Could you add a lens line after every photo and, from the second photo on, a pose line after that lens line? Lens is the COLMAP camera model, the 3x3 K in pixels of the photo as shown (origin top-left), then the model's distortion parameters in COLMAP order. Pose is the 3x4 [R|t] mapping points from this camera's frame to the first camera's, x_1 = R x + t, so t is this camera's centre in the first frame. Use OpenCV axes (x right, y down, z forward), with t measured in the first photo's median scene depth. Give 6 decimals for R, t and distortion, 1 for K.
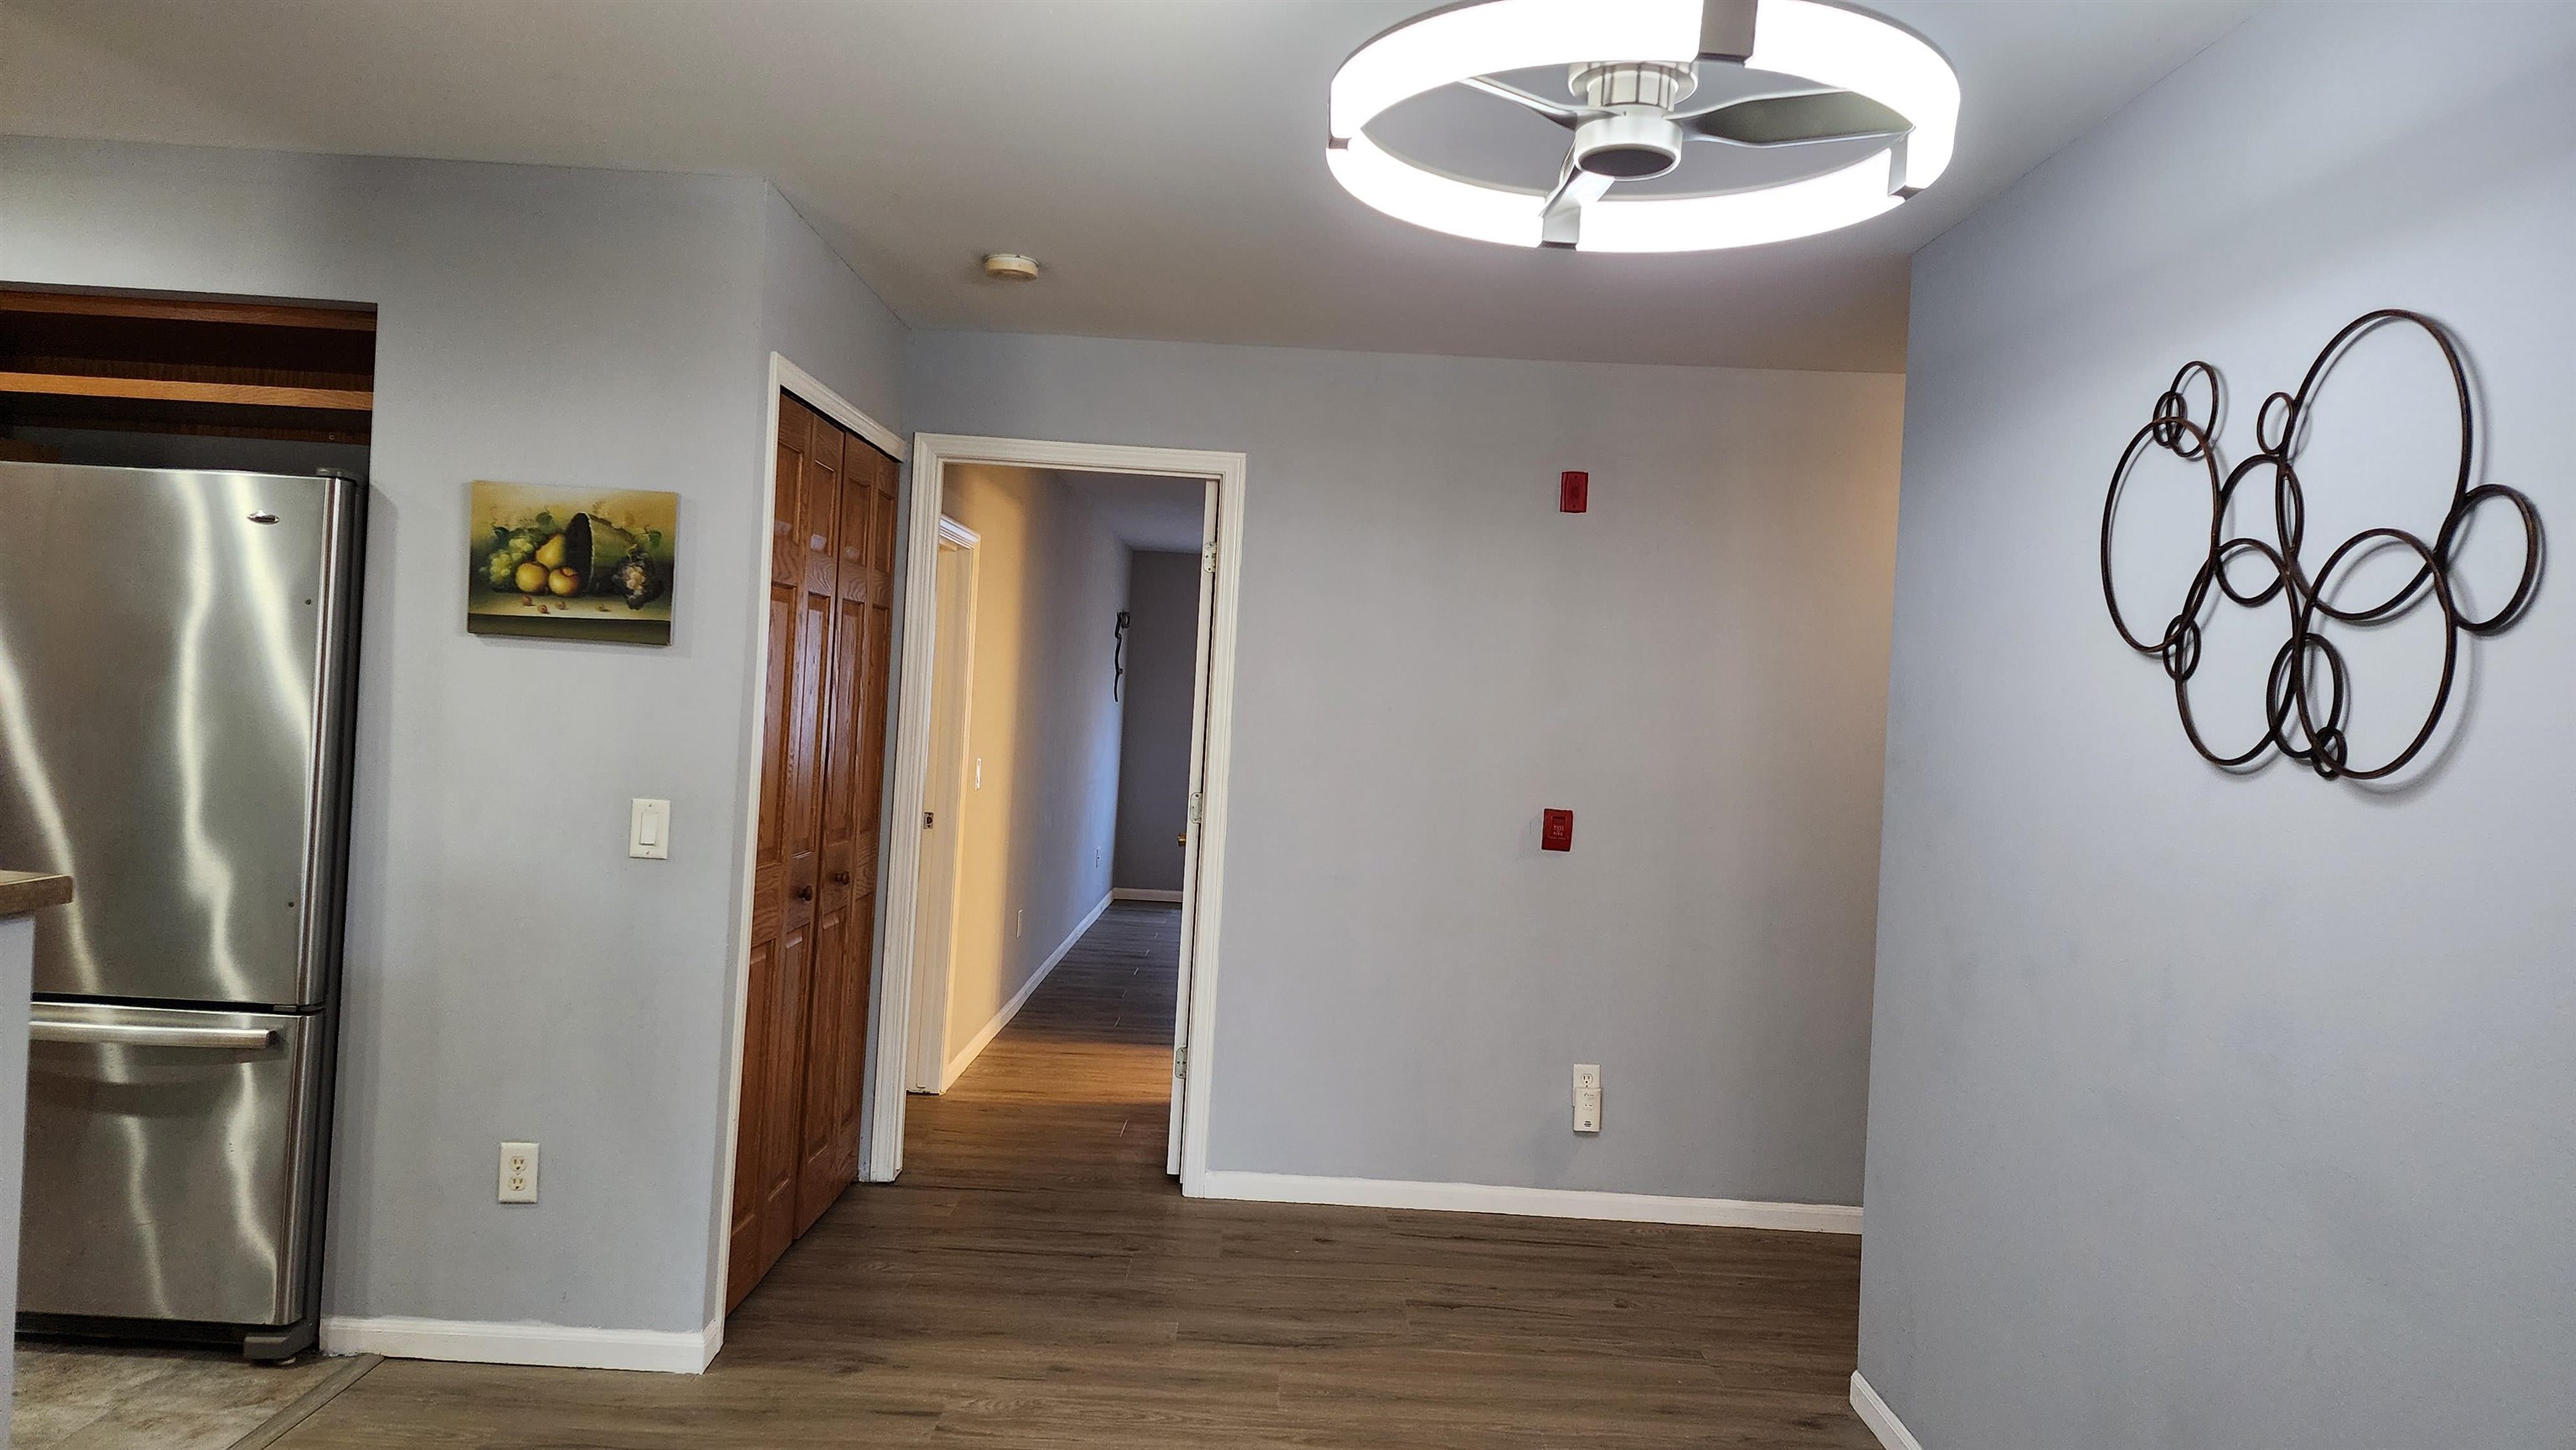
lens RADIAL K [[1718.7, 0, 1267.4], [0, 1718.7, 723.6], [0, 0, 1]] dist [0.093956, -0.096239]
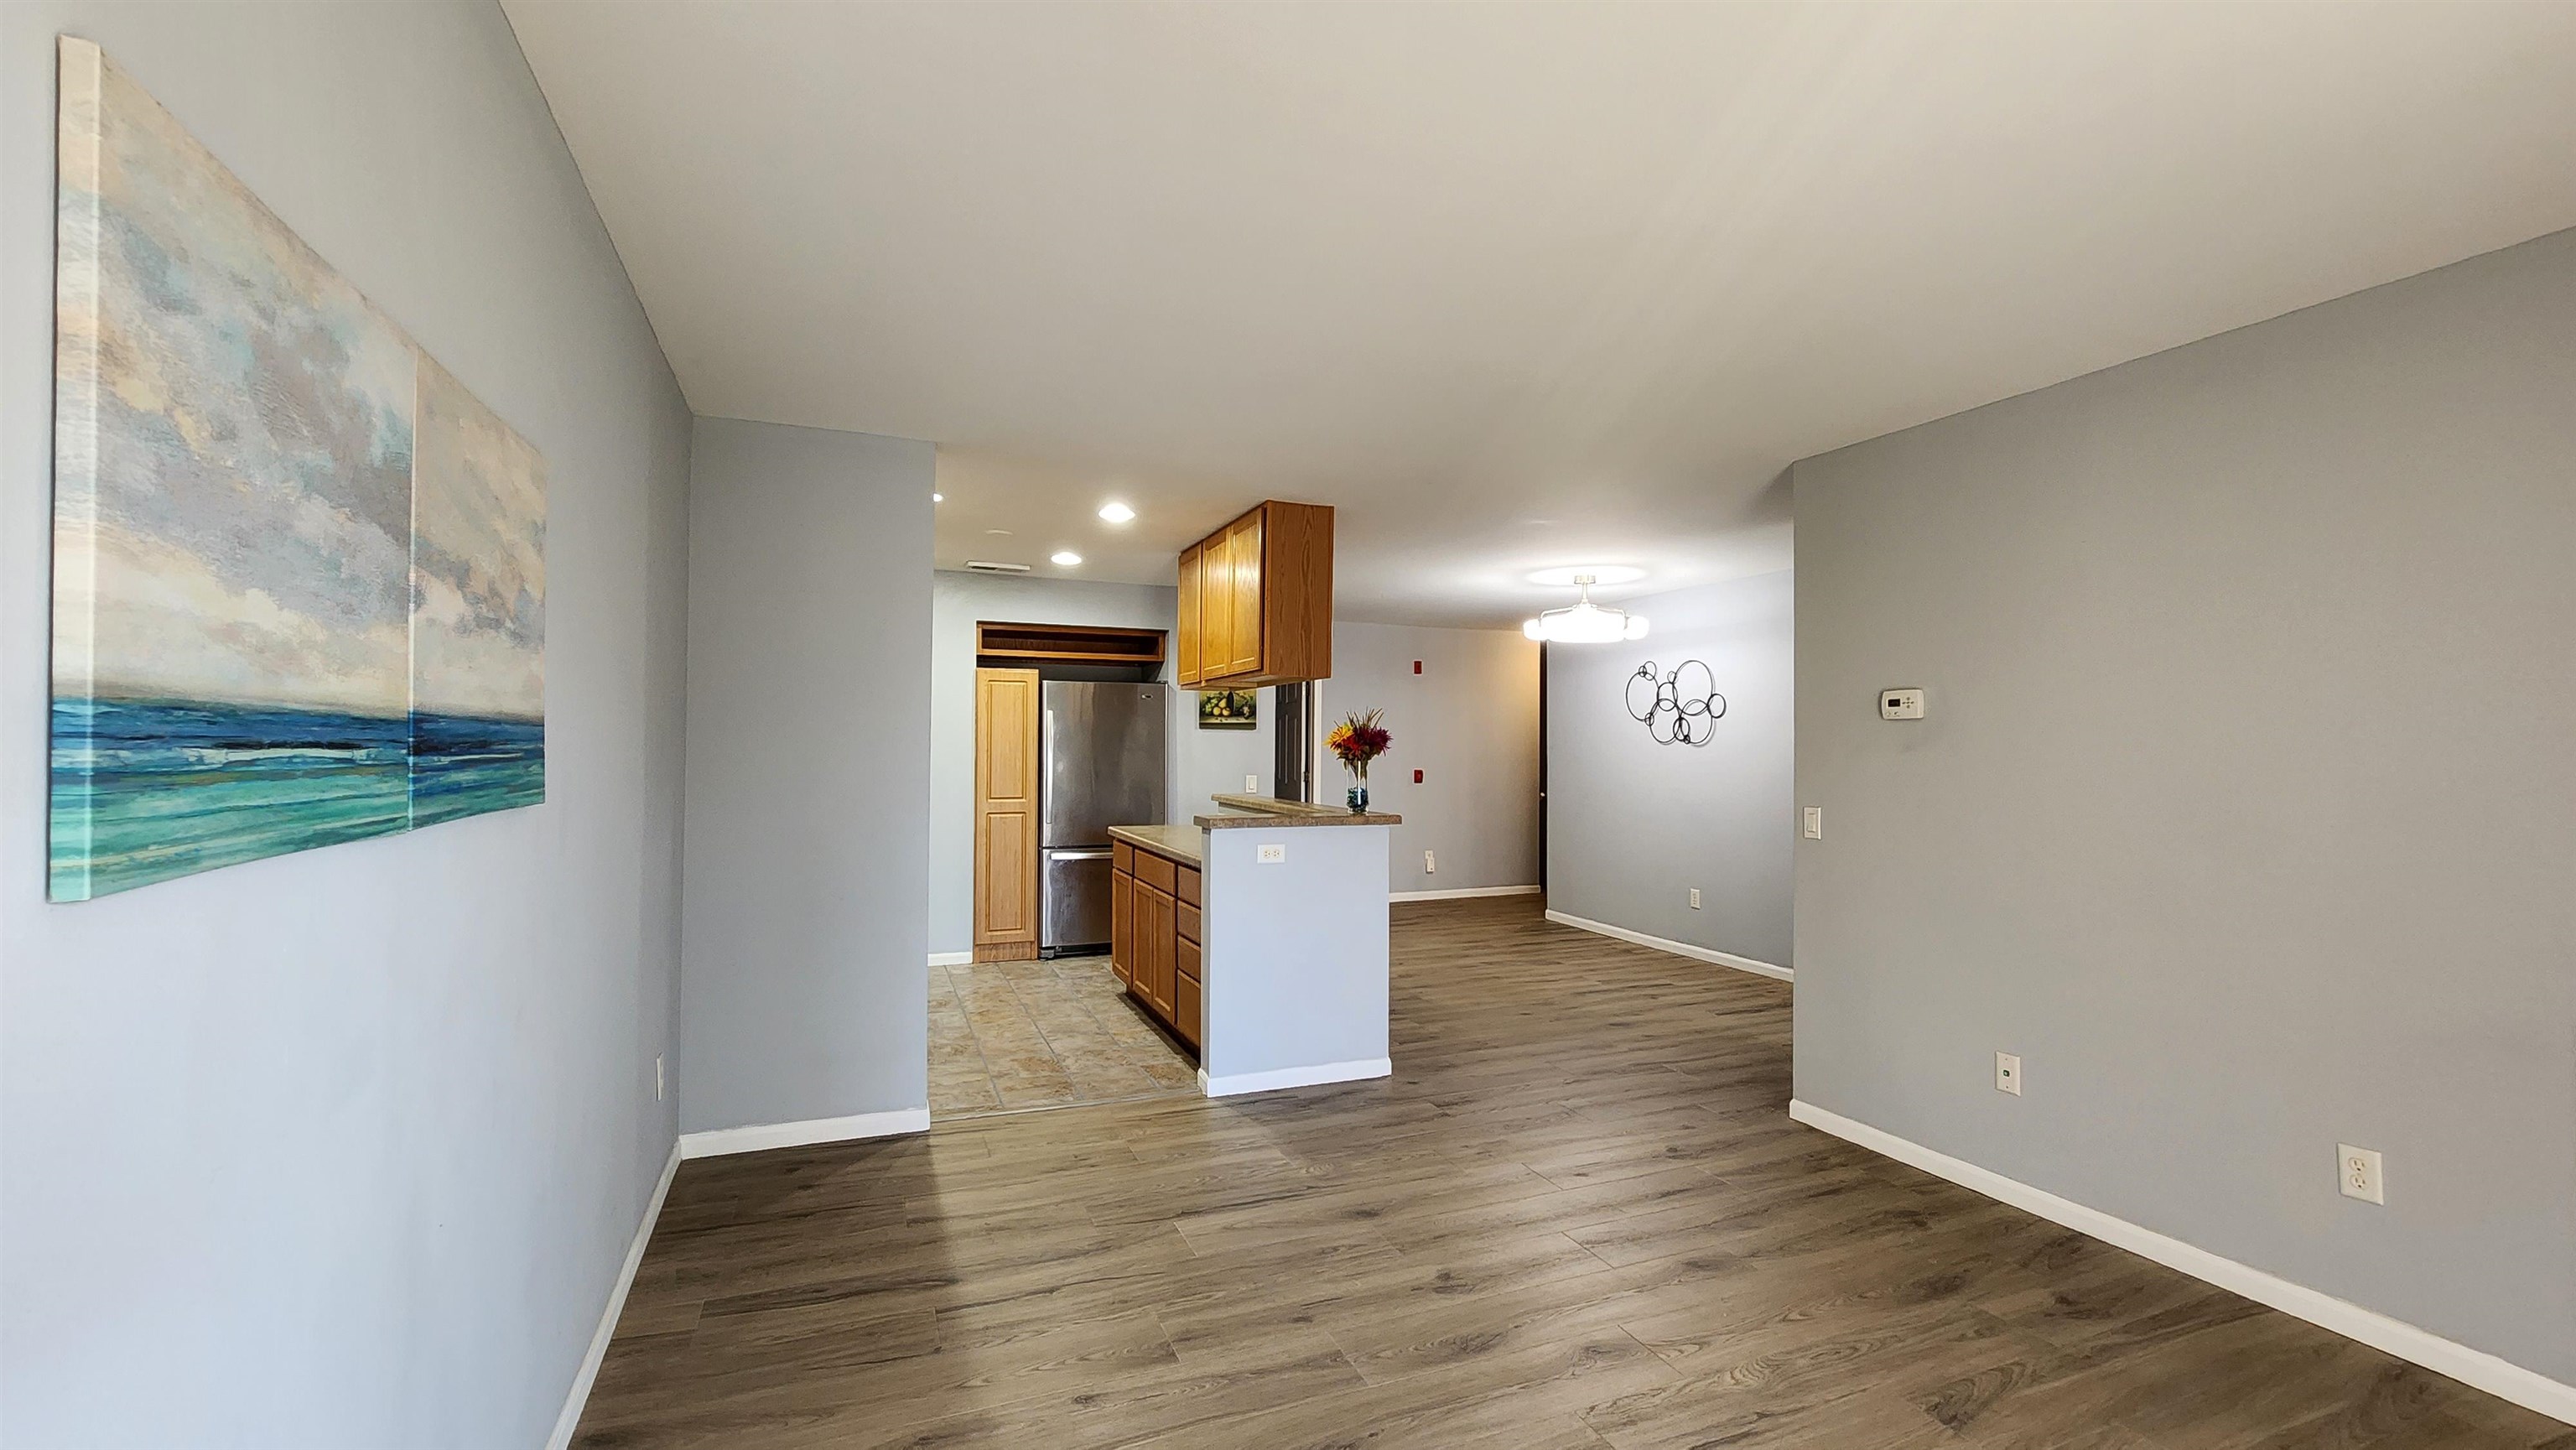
lens RADIAL K [[1061.8, 0, 1294.5], [0, 1061.8, 735.3], [0, 0, 1]] dist [-0.000538, -0.000206]
pose [[0.917894, -0.042410, 0.394553, -1.094548], [0.045979, 0.998942, 0.000409, -0.031889], [-0.394153, 0.017765, 0.918873, -0.933743]]
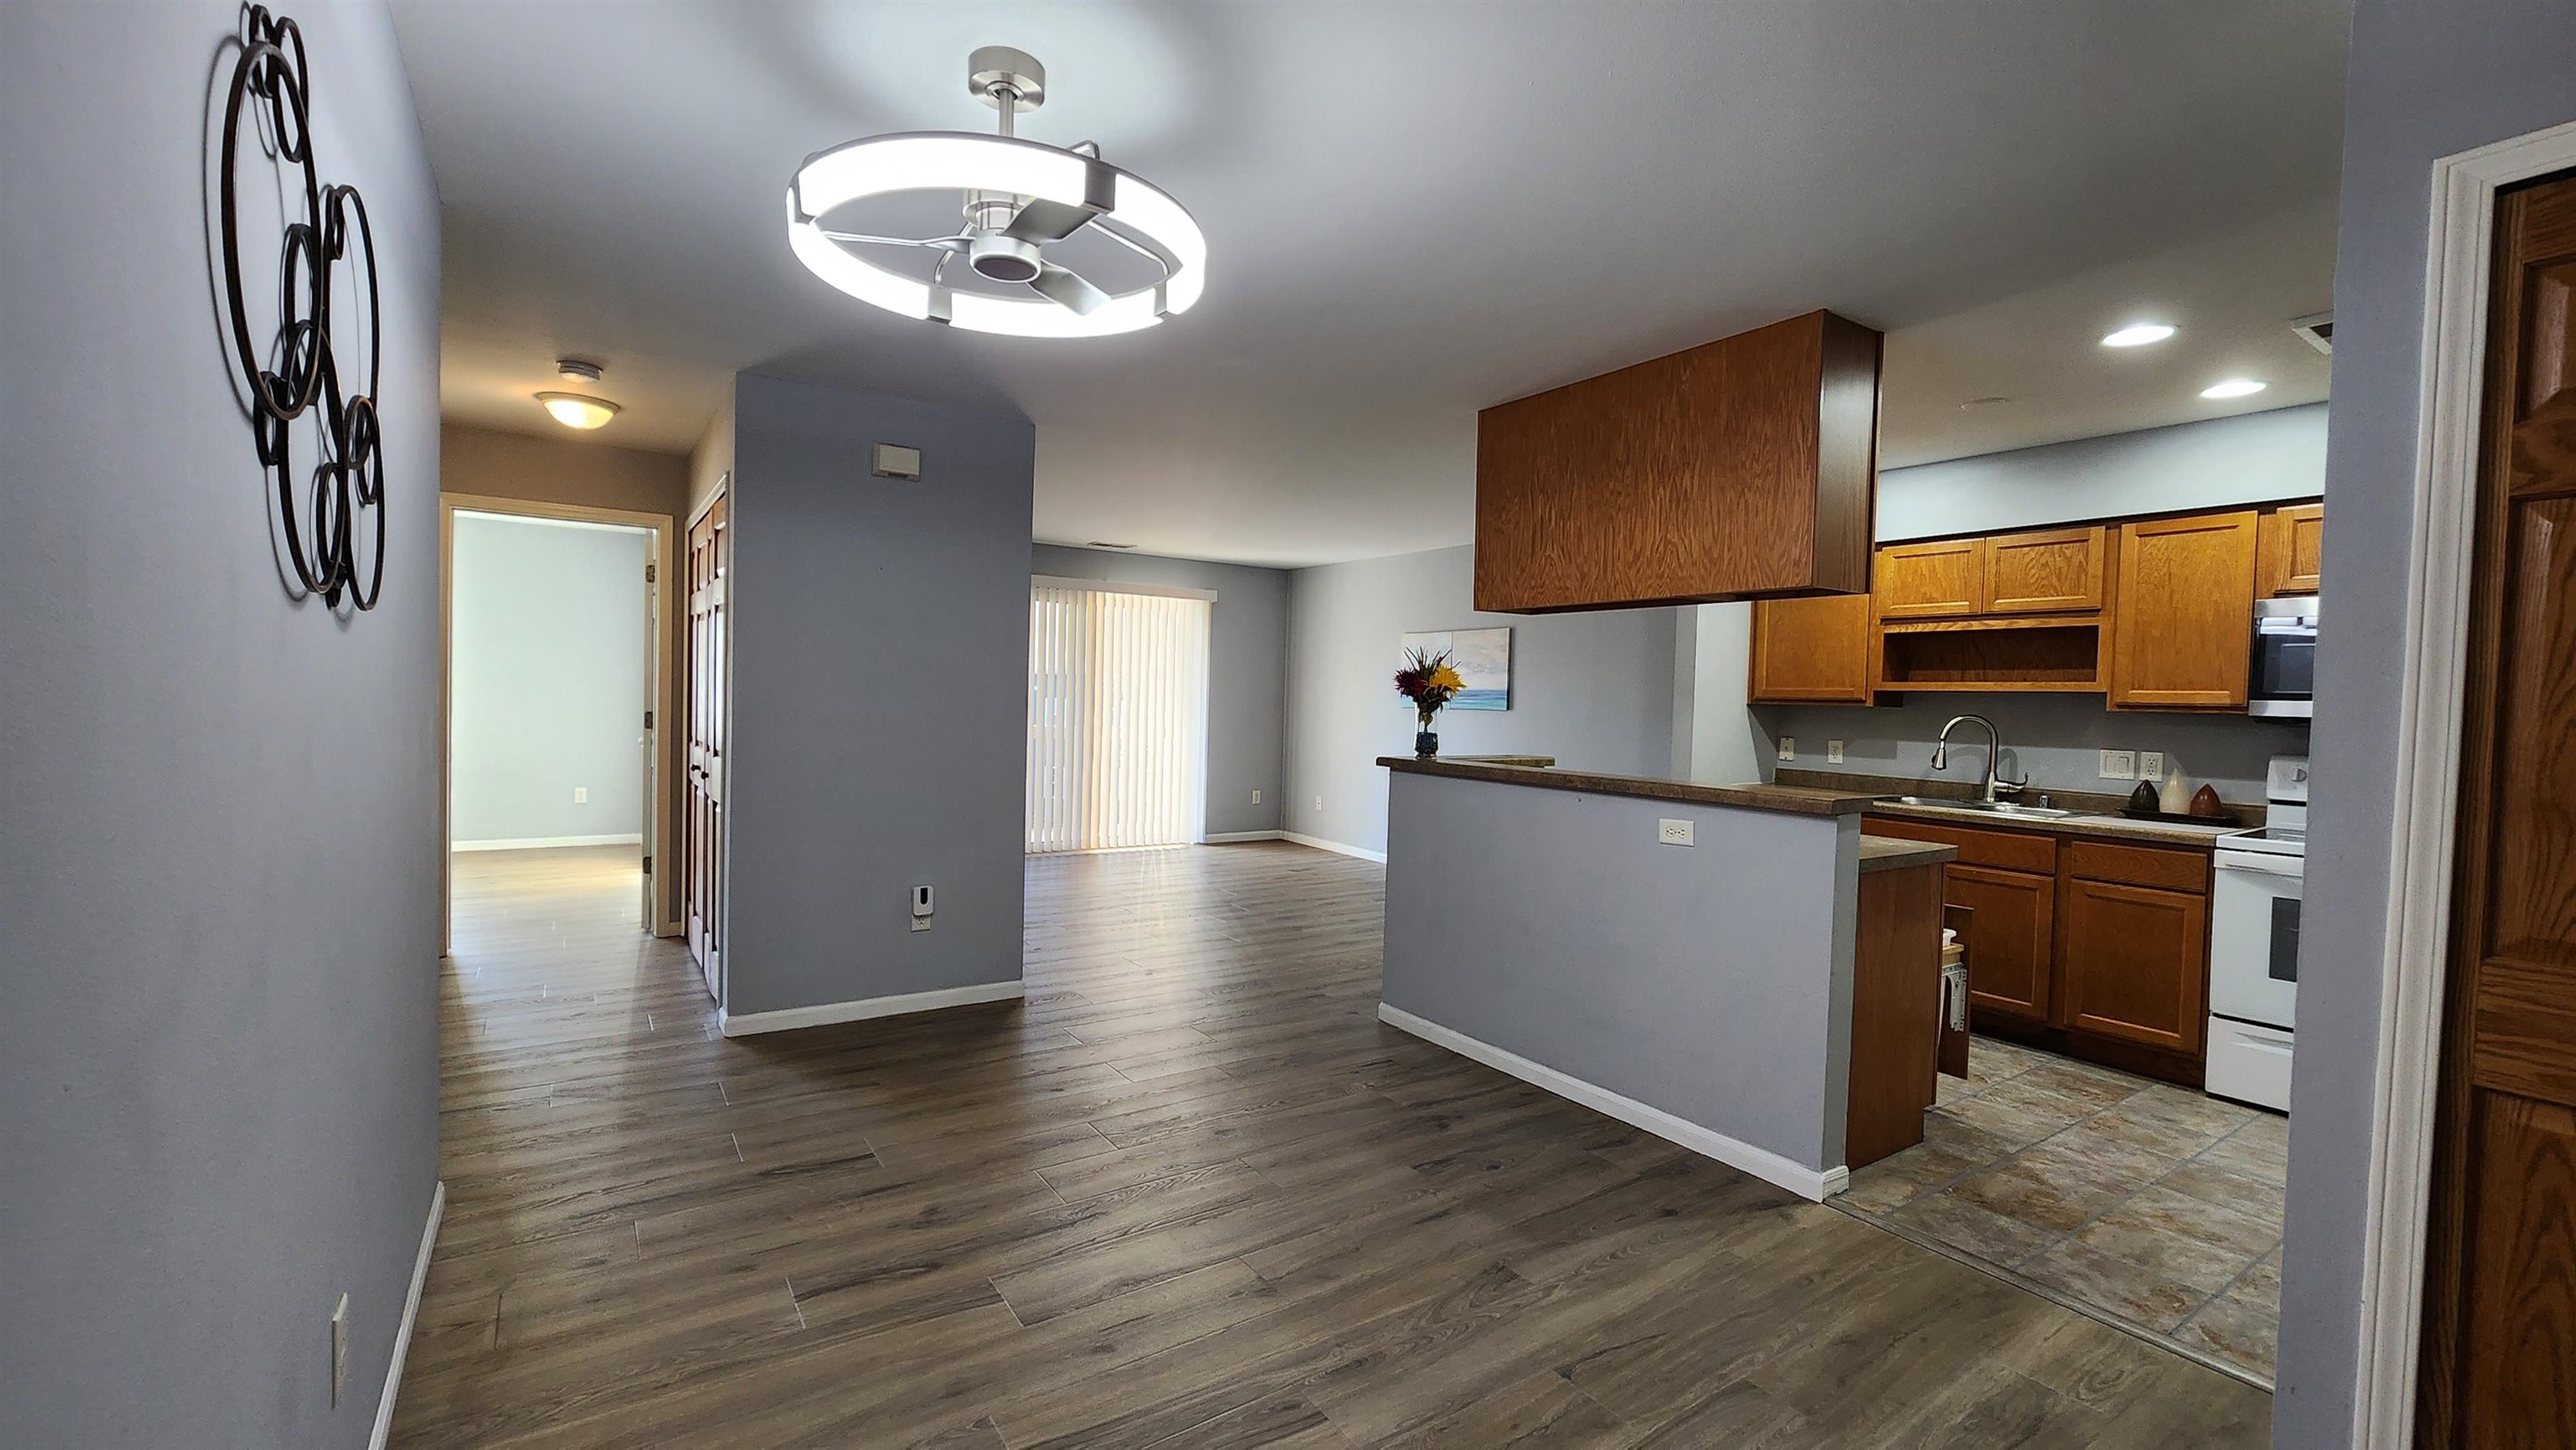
lens RADIAL K [[1061.8, 0, 1294.5], [0, 1061.8, 735.3], [0, 0, 1]] dist [-0.000538, -0.000206]
pose [[-0.818185, -0.056937, -0.572129, 0.300595], [-0.078238, 0.996854, 0.012681, 0.035258], [0.569608, 0.055138, -0.820065, 1.129904]]
